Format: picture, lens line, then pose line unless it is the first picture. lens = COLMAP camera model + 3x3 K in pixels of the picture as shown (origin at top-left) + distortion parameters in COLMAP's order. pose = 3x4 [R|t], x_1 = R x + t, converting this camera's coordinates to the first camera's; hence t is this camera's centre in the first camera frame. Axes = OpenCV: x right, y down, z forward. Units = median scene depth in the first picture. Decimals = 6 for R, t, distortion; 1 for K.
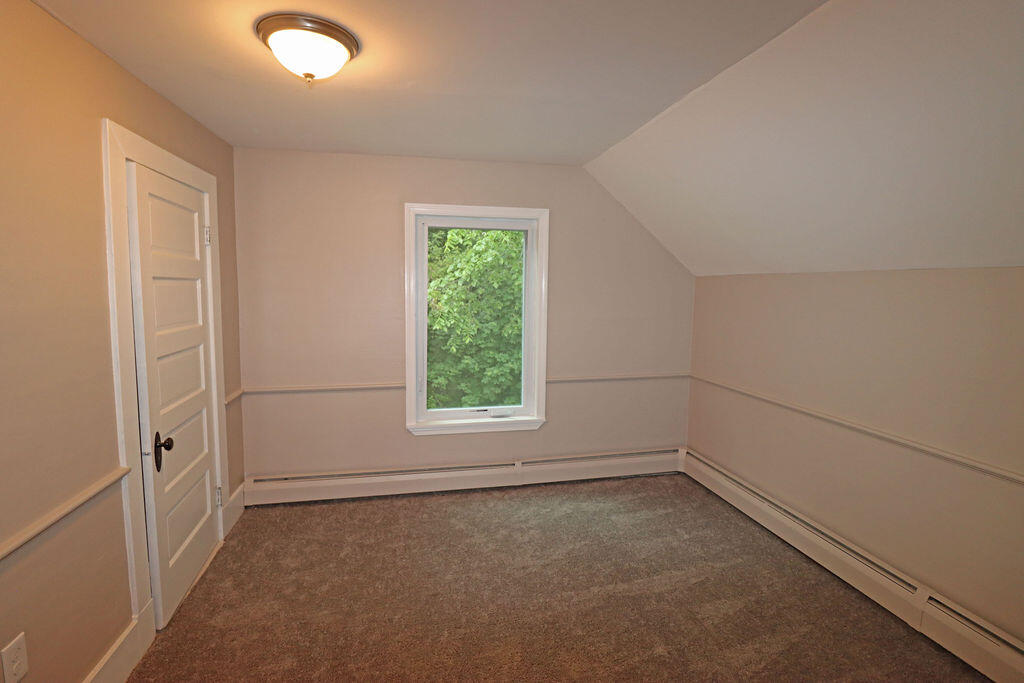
lens RADIAL K [[473.6, 0, 506.4], [0, 473.6, 338.8], [0, 0, 1]] dist [-0.002307, -0.011121]
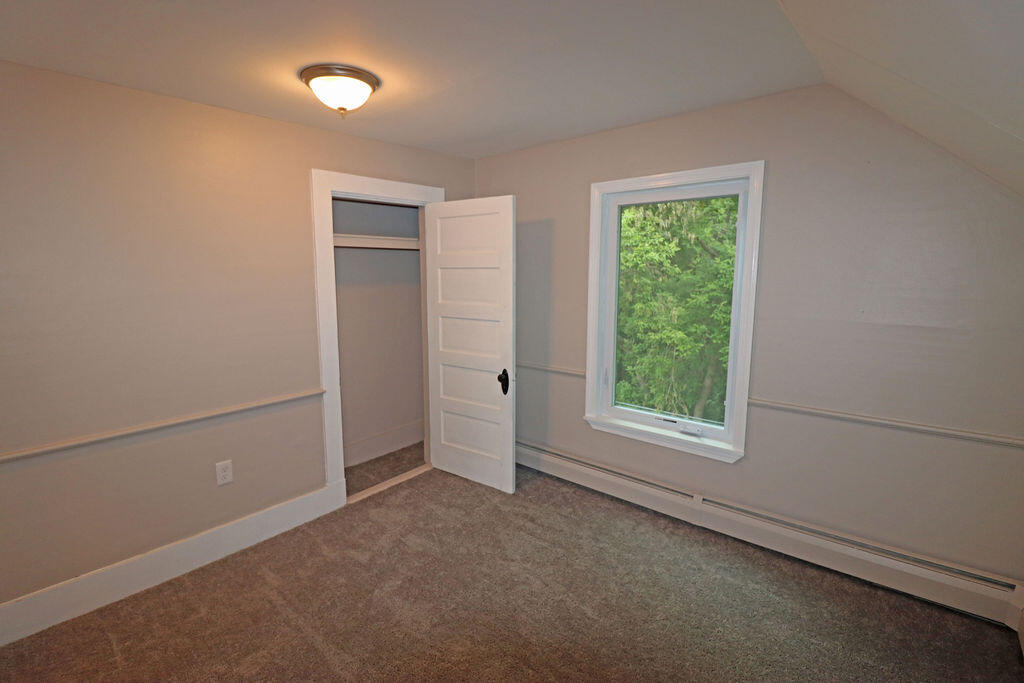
lens RADIAL K [[473.6, 0, 505.2], [0, 473.6, 341.6], [0, 0, 1]] dist [-0.002307, -0.011121]
pose [[0.608184, 0.110382, -0.786084, 0.430577], [-0.075650, 0.993837, 0.081025, -0.034631], [0.790183, 0.010189, 0.612786, 0.270735]]
